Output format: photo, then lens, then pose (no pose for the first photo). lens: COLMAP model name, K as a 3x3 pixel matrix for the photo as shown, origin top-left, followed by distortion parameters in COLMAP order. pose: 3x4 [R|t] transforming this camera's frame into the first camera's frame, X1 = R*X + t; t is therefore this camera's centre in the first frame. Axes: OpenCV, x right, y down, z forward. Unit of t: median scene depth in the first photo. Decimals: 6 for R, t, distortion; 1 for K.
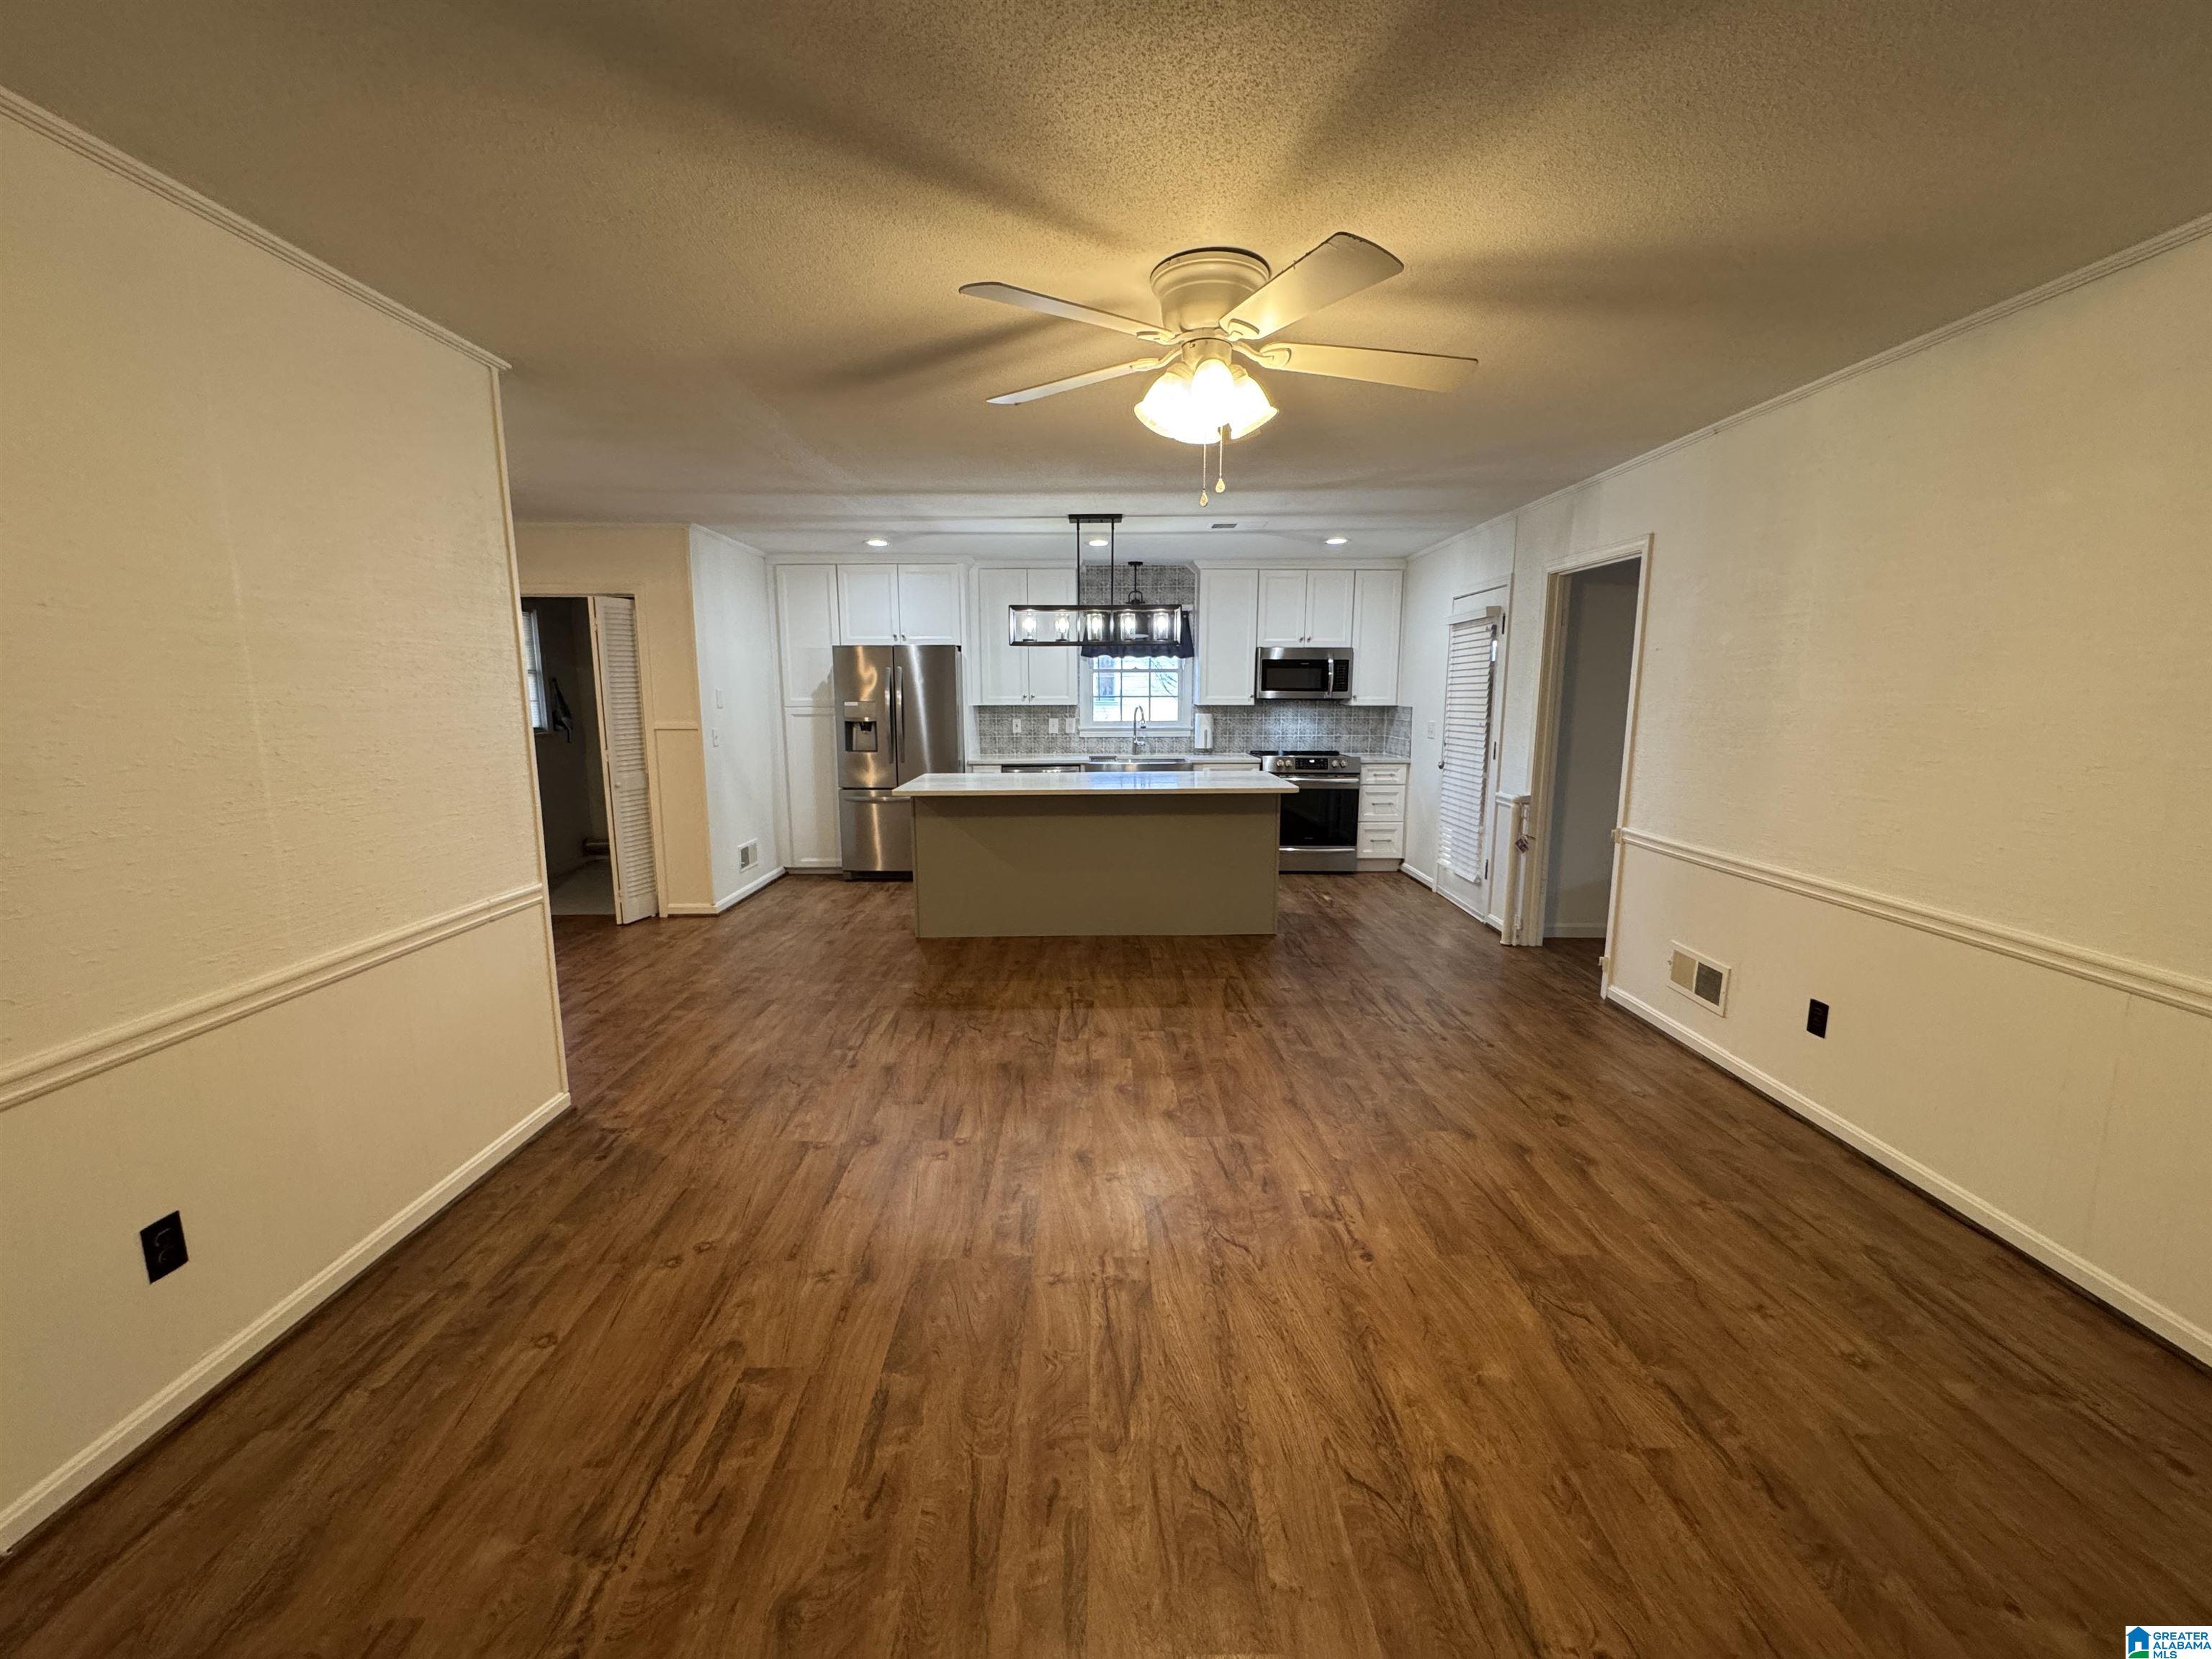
lens RADIAL K [[876.0, 0, 1101.1], [0, 876.0, 821.2], [0, 0, 1]] dist [0.008772, -0.000014]
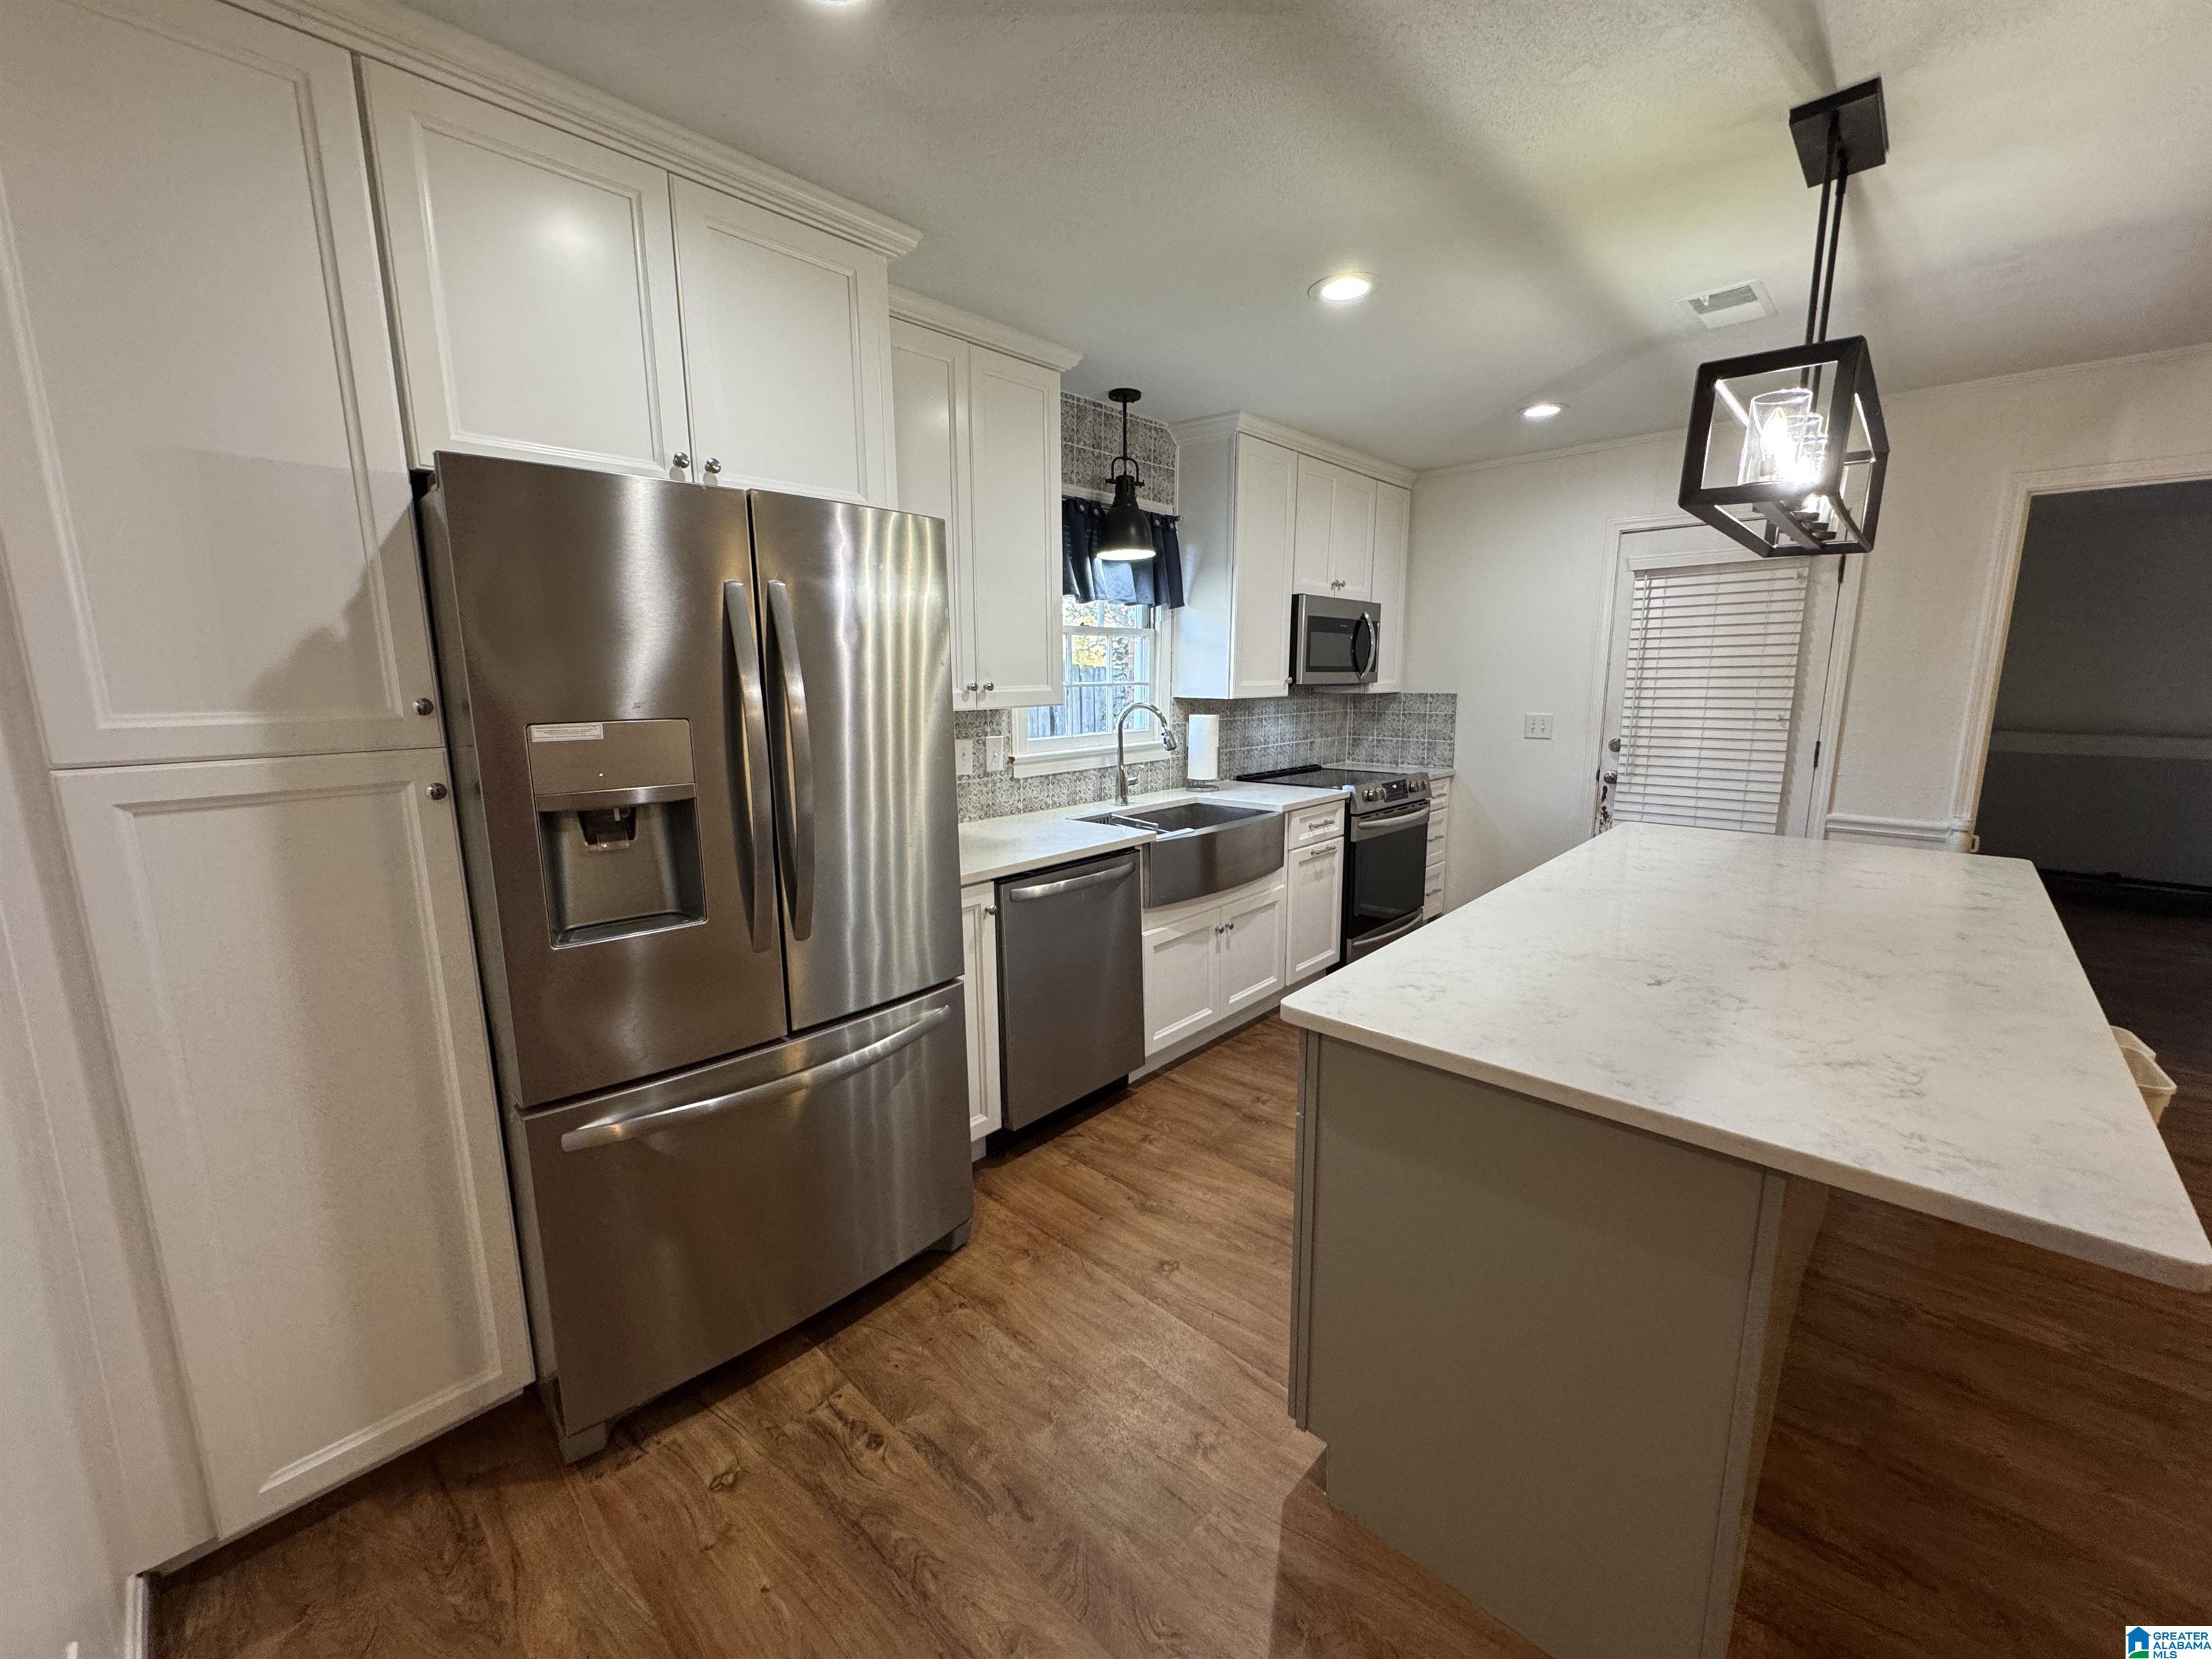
lens RADIAL K [[882.0, 0, 1103.3], [0, 882.0, 826.1], [0, 0, 1]] dist [0.000406, 0.000496]
pose [[0.690253, -0.128612, 0.712046, -0.622138], [0.114866, 0.991074, 0.067661, -0.193007], [-0.714393, 0.035087, 0.698865, 1.307790]]
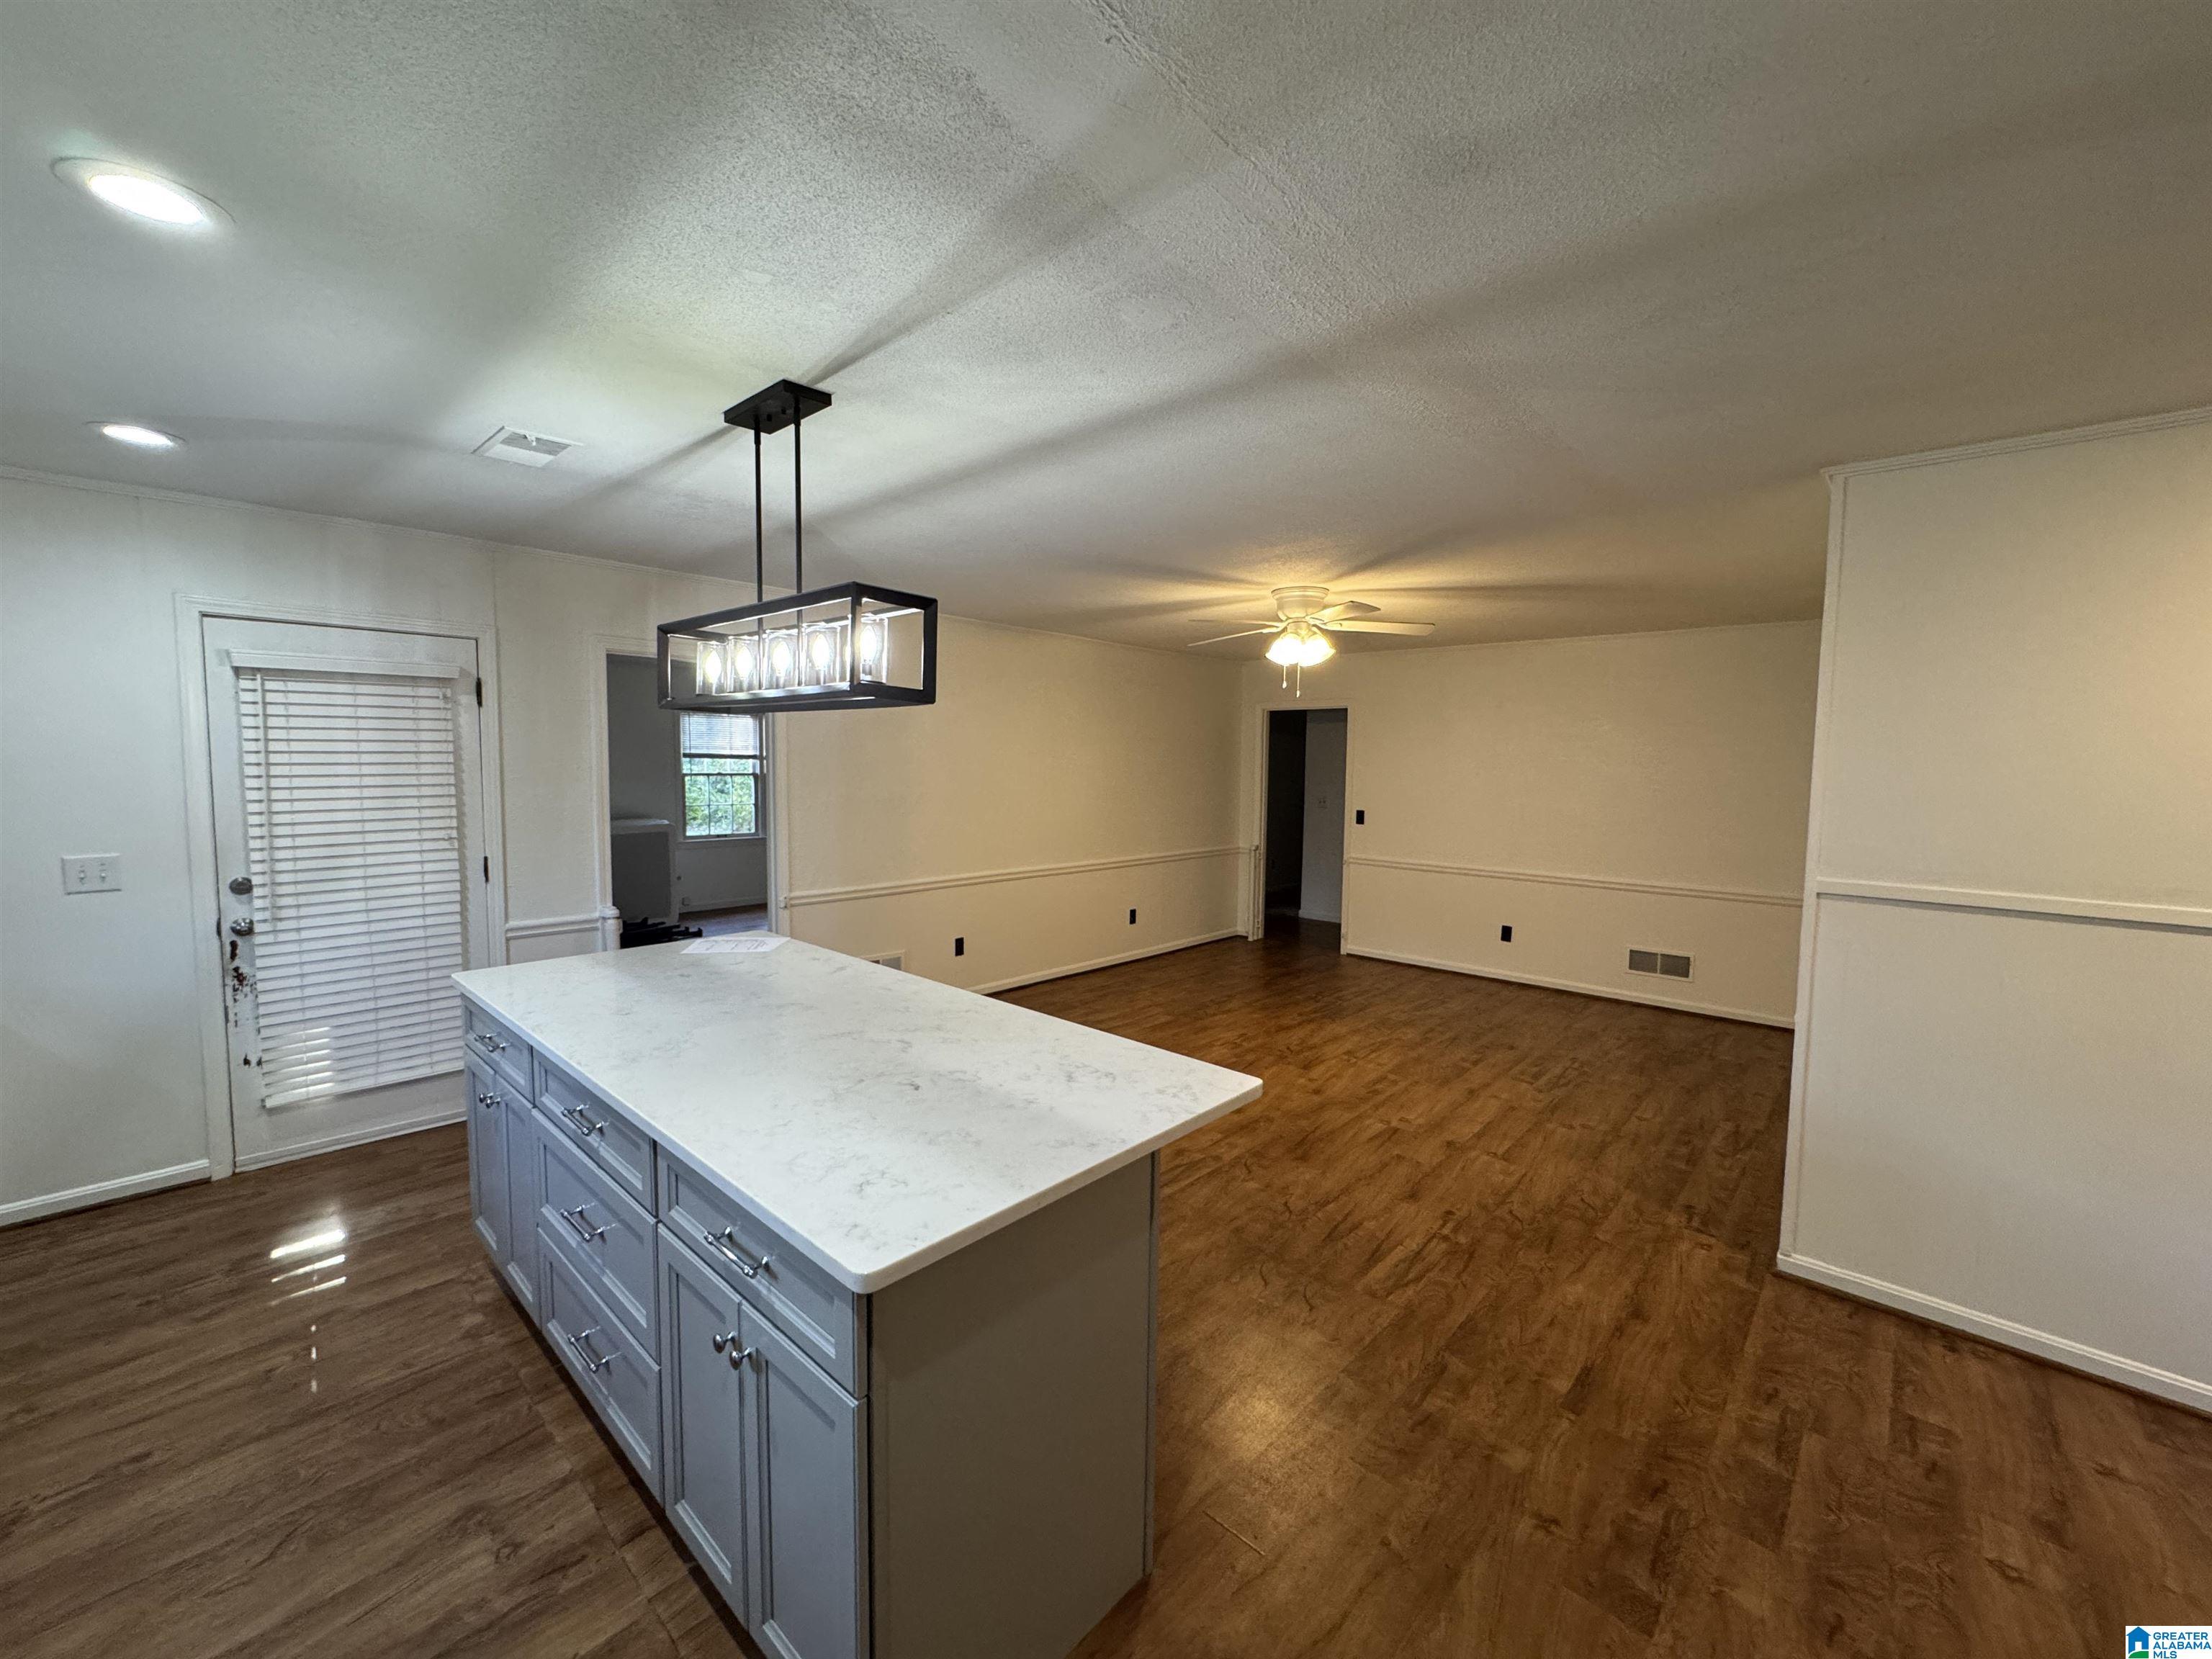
lens RADIAL K [[882.0, 0, 1103.3], [0, 882.0, 826.1], [0, 0, 1]] dist [0.000406, 0.000496]
pose [[-0.729369, -0.058619, 0.681605, -0.566225], [0.092148, 0.978825, 0.182785, -0.283021], [-0.677886, 0.196126, -0.708523, 1.653118]]
